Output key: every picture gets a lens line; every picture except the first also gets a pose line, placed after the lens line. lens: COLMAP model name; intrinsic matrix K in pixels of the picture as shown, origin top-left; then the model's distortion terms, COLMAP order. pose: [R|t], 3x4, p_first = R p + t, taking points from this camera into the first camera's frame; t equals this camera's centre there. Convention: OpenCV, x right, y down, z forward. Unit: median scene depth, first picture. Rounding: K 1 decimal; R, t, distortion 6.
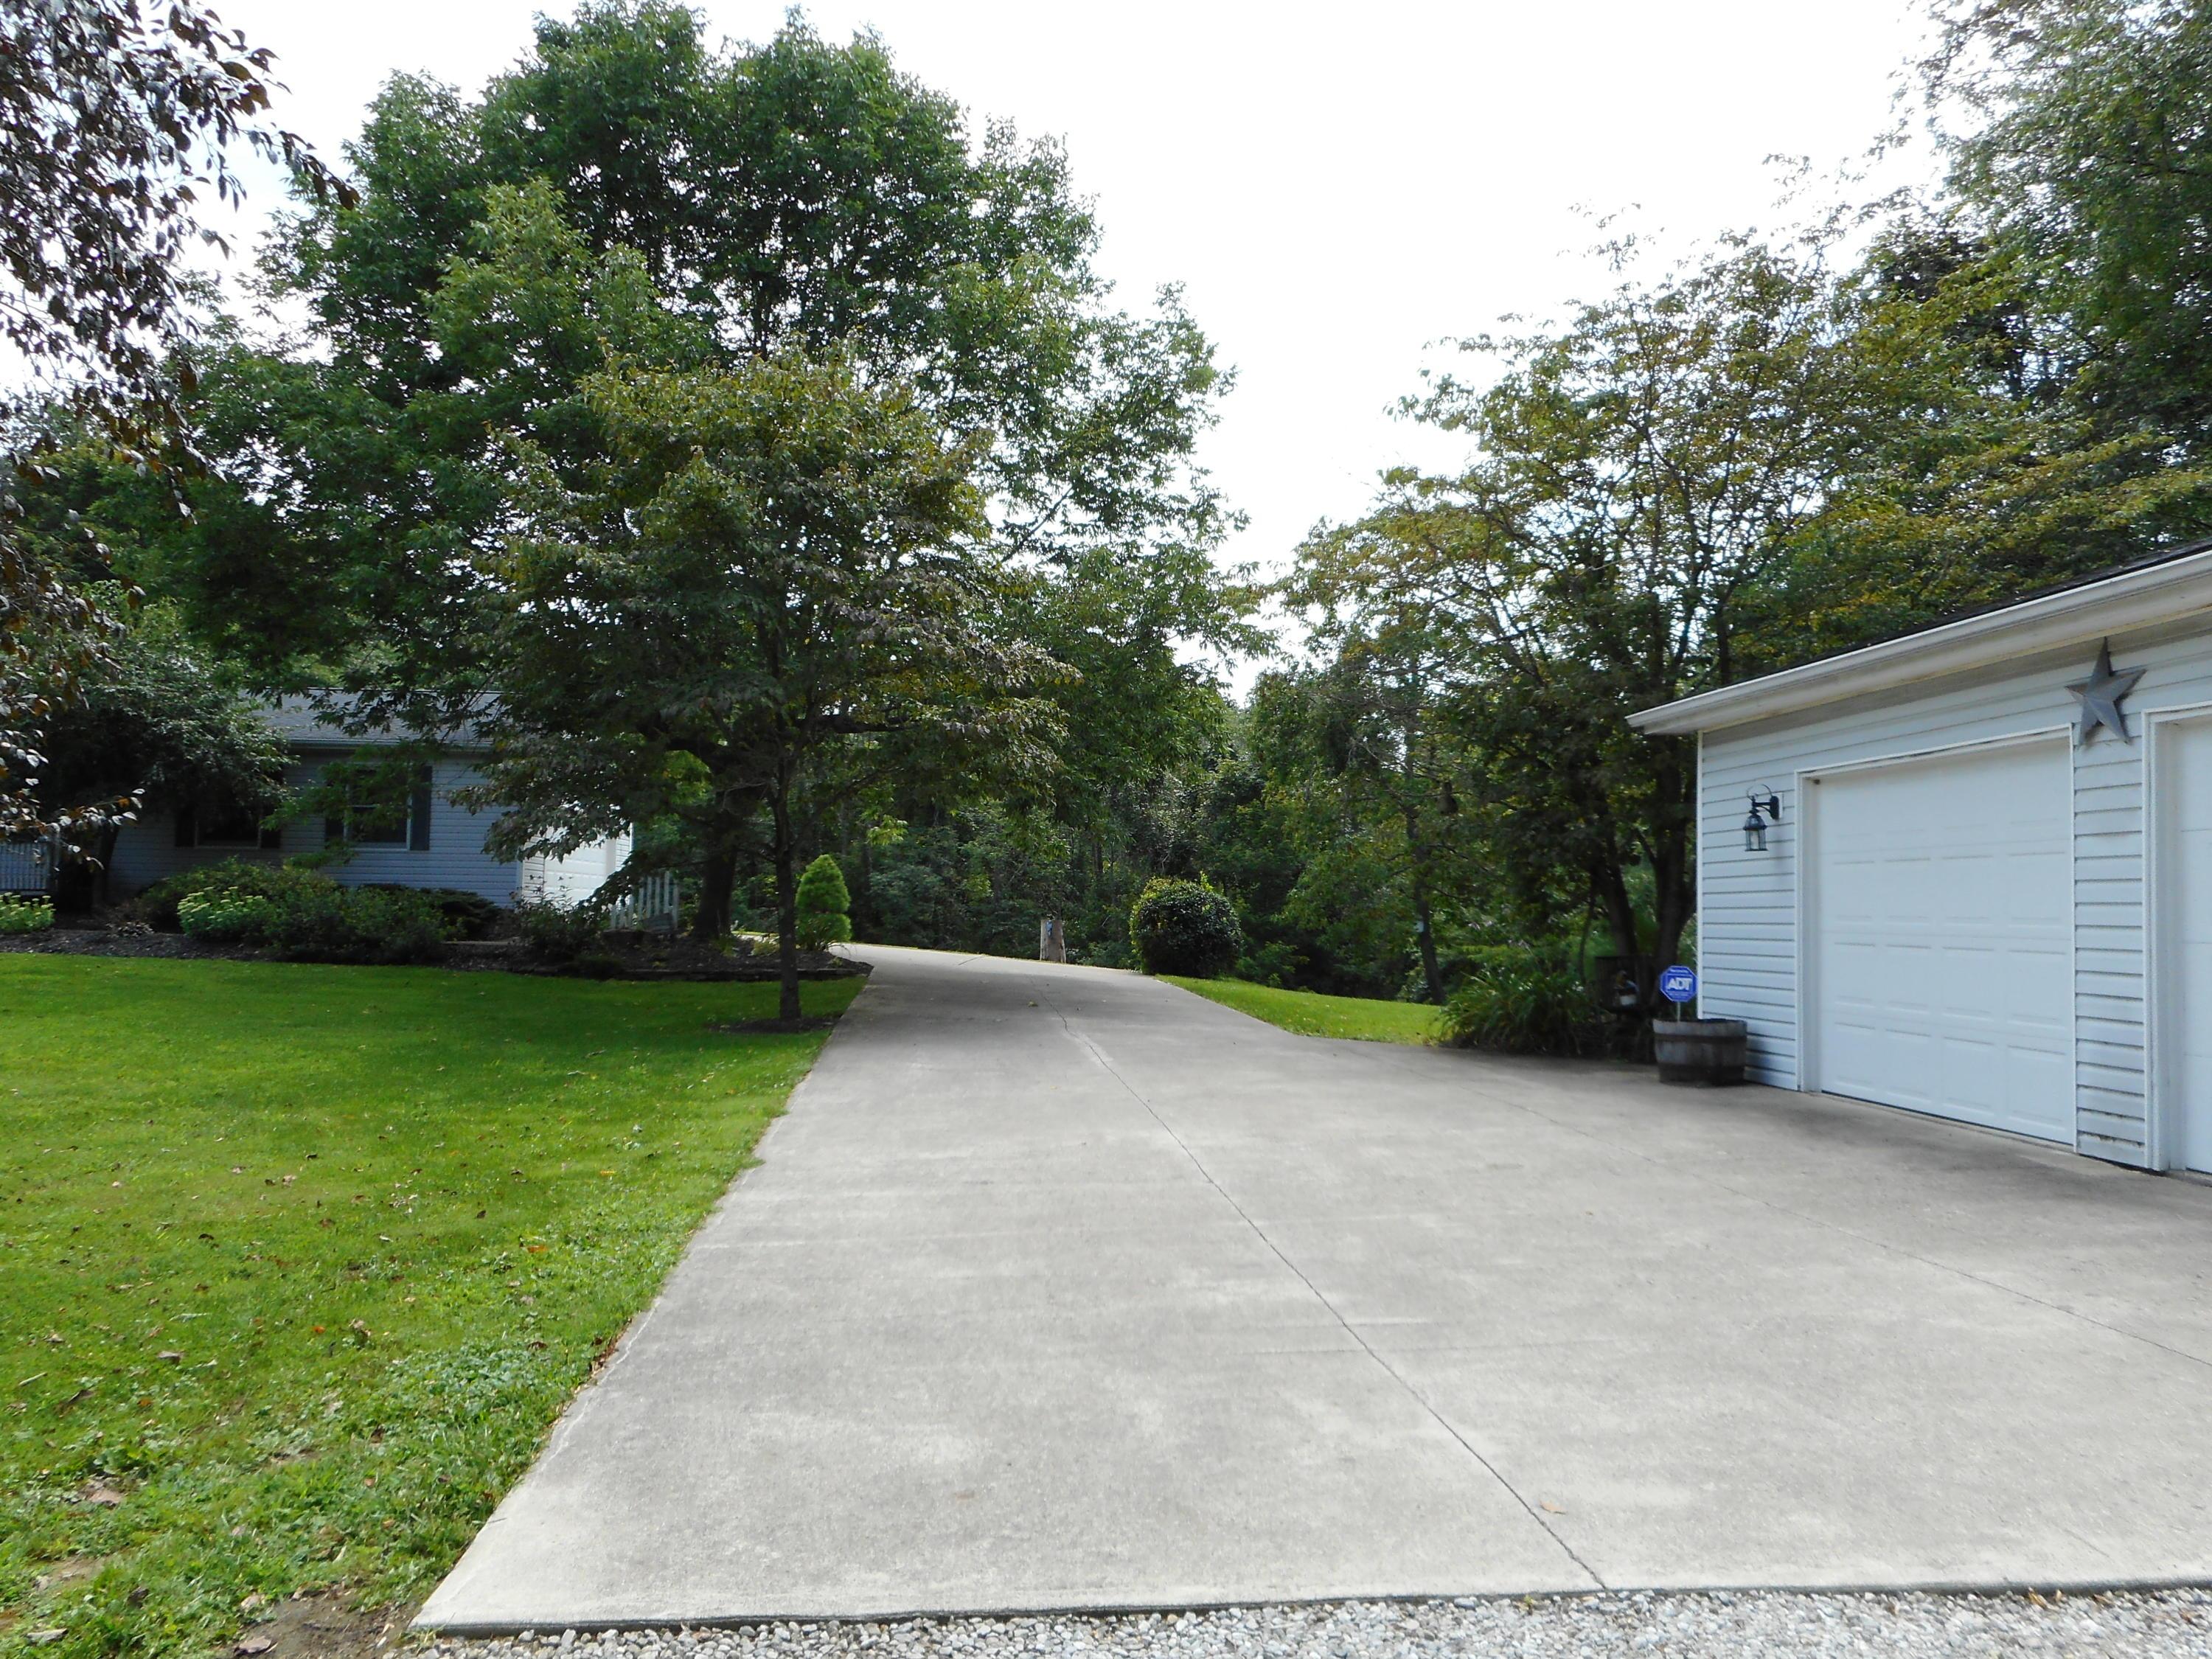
lens RADIAL K [[1639.5, 0, 1101.9], [0, 1639.5, 822.3], [0, 0, 1]] dist [0.000365, -0.000180]
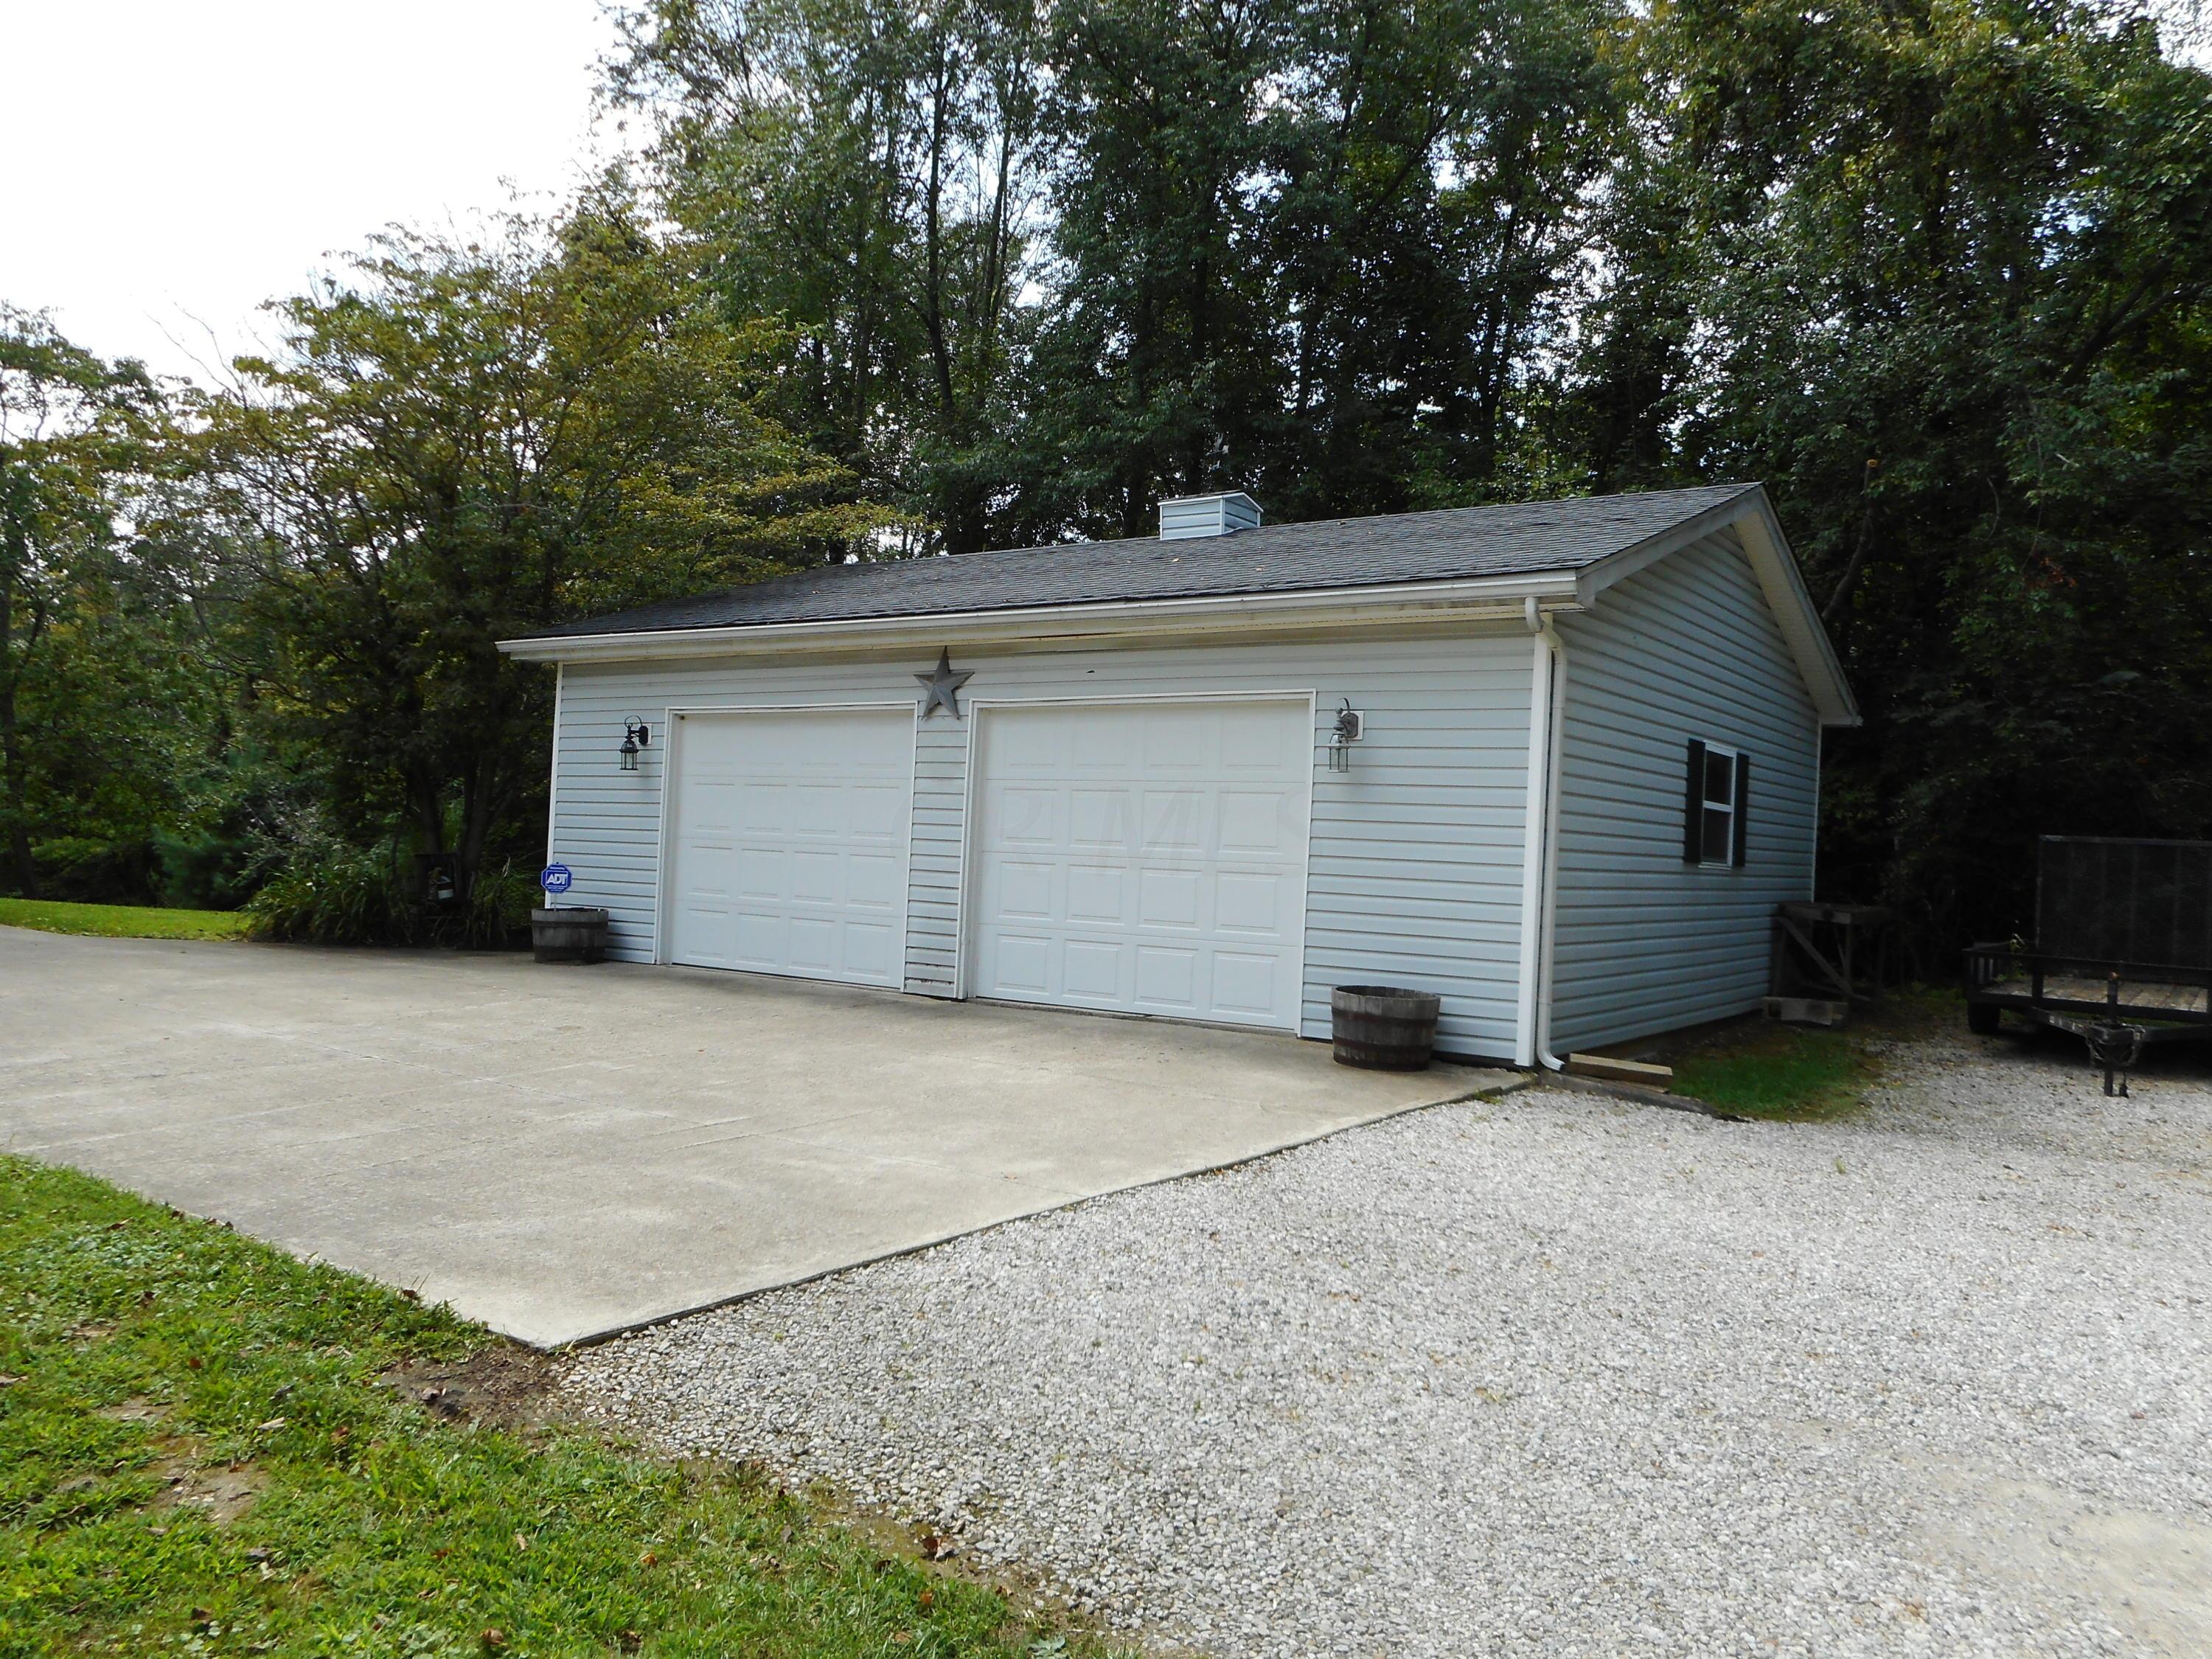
lens RADIAL K [[1639.5, 0, 1105.9], [0, 1639.5, 833.9], [0, 0, 1]] dist [0.000365, -0.000180]
pose [[0.638696, 0.018959, 0.769226, -0.433677], [-0.073277, 0.996652, 0.036279, -0.007620], [-0.765962, -0.079538, 0.637947, -0.071109]]
